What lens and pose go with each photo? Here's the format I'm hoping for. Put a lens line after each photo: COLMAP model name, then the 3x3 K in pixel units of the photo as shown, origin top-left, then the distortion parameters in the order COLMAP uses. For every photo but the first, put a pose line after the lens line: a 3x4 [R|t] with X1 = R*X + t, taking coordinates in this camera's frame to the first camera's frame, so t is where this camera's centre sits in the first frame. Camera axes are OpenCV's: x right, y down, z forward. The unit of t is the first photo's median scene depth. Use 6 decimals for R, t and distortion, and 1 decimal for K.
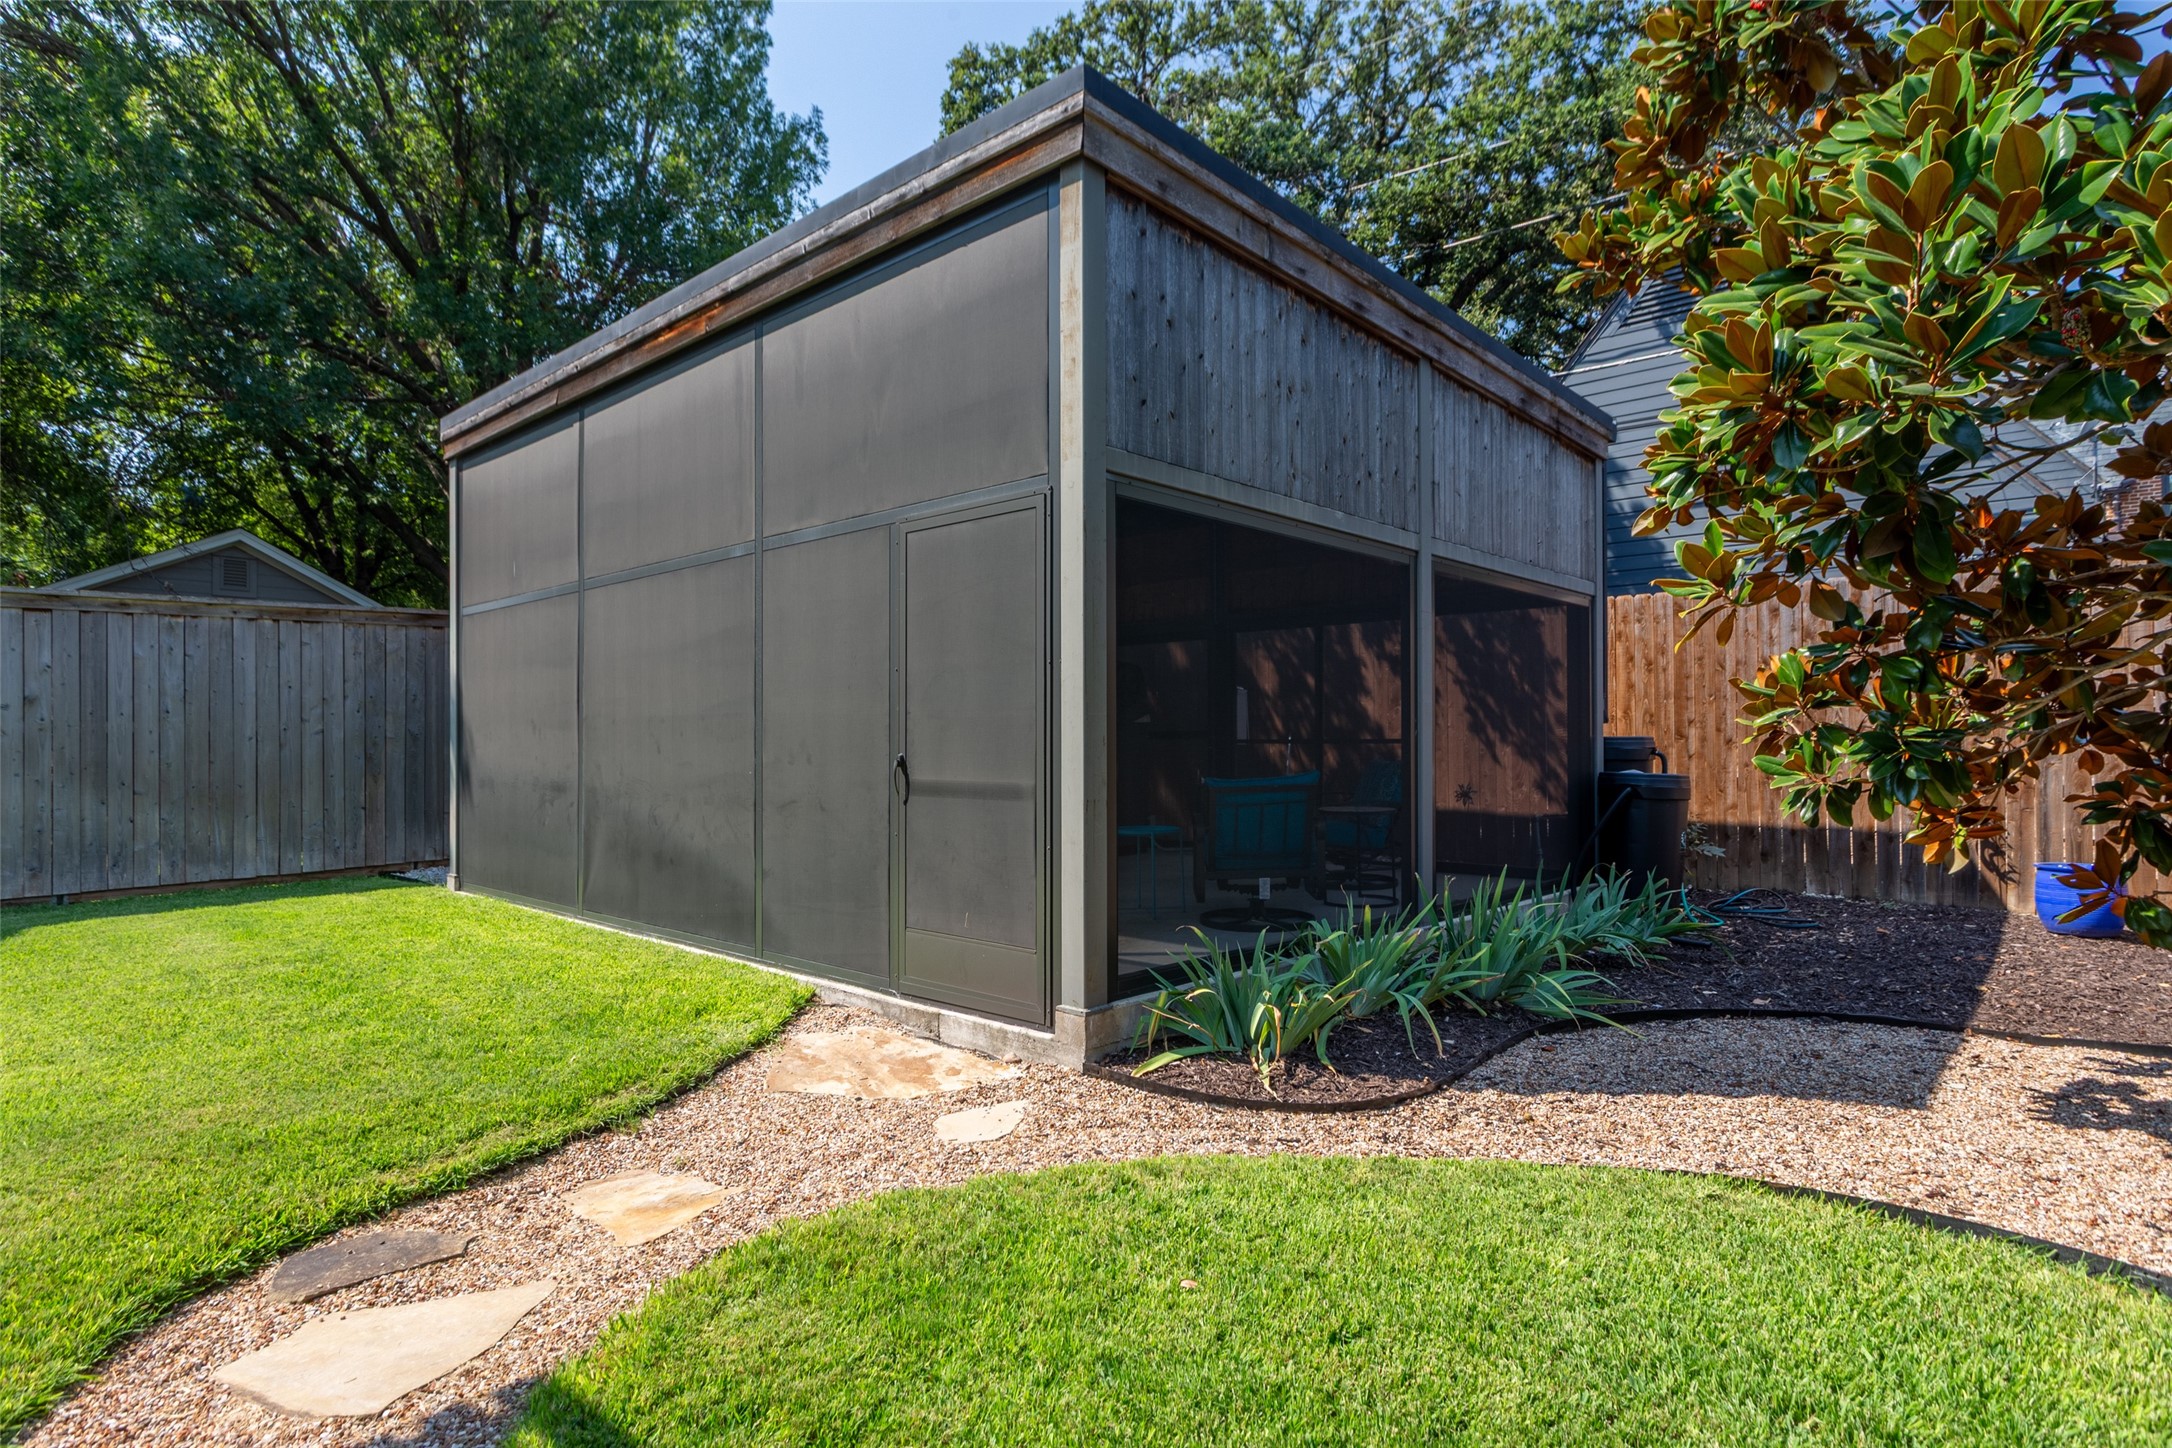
lens RADIAL K [[1132.8, 0, 1071.5], [0, 1132.8, 726.8], [0, 0, 1]] dist [-0.052650, 0.008217]
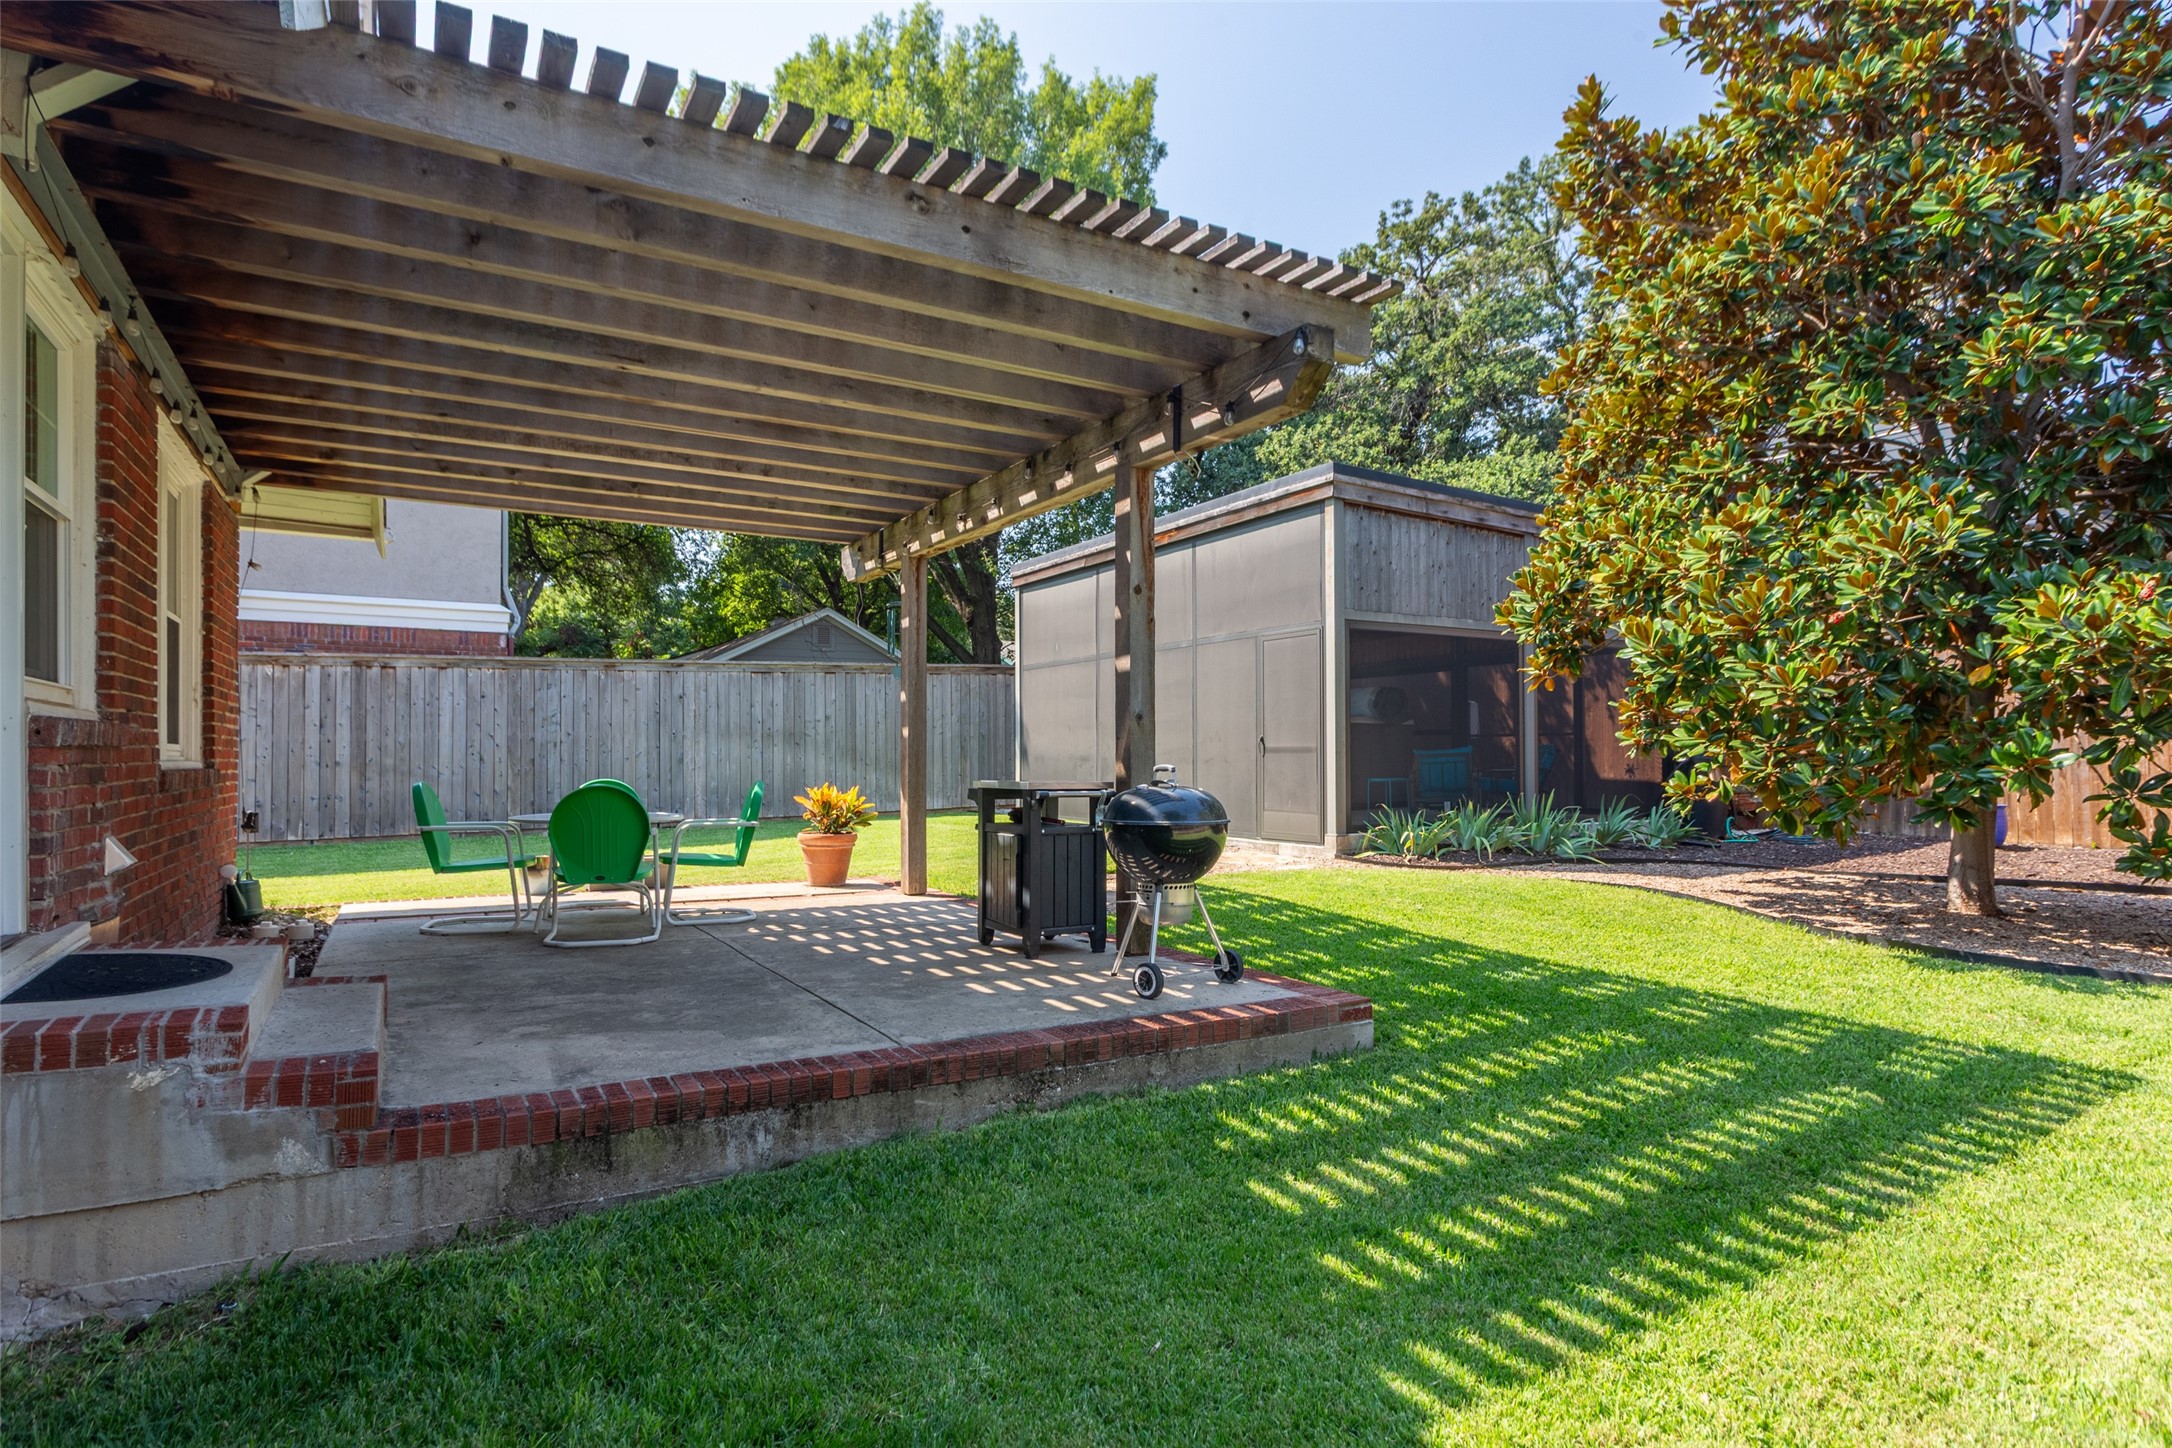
lens RADIAL K [[1132.8, 0, 1071.4], [0, 1132.8, 731.2], [0, 0, 1]] dist [-0.052650, 0.008217]
pose [[0.956998, -0.003056, -0.290077, 0.159218], [0.002533, 0.999994, -0.002180, 0.021194], [0.290082, 0.001352, 0.957001, -1.420653]]
